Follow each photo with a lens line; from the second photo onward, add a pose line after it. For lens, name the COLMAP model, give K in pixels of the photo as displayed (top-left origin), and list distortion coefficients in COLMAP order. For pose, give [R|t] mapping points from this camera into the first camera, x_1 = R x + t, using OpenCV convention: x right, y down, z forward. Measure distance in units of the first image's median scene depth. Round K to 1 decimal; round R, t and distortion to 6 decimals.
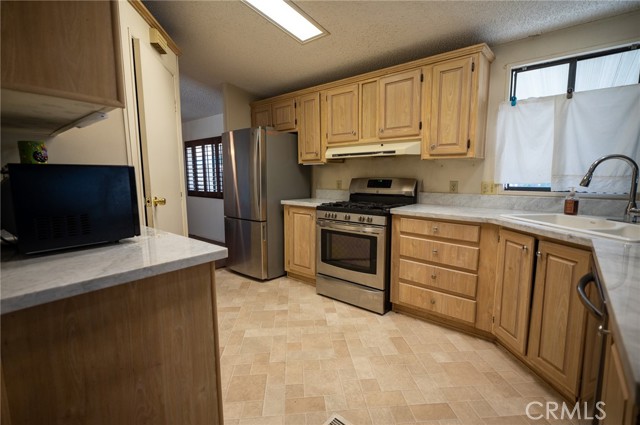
lens RADIAL K [[292.8, 0, 318.7], [0, 292.8, 211.6], [0, 0, 1]] dist [-0.001482, 0.000187]
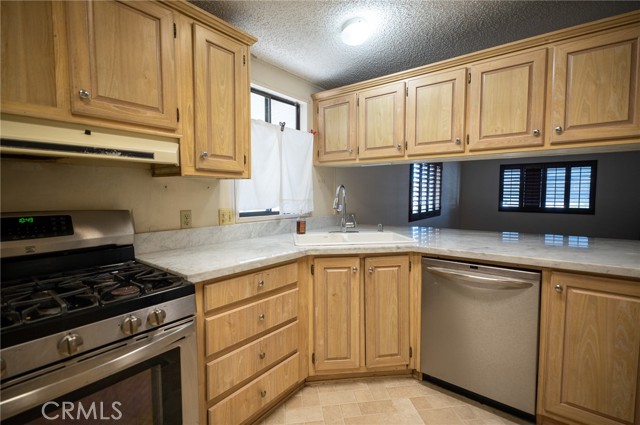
lens RADIAL K [[292.8, 0, 321.1], [0, 292.8, 209.9], [0, 0, 1]] dist [-0.001482, 0.000187]
pose [[-0.045558, -0.052482, 0.997582, -0.247789], [0.126423, 0.990287, 0.057871, -0.120730], [-0.990930, 0.128753, -0.038480, 0.831023]]
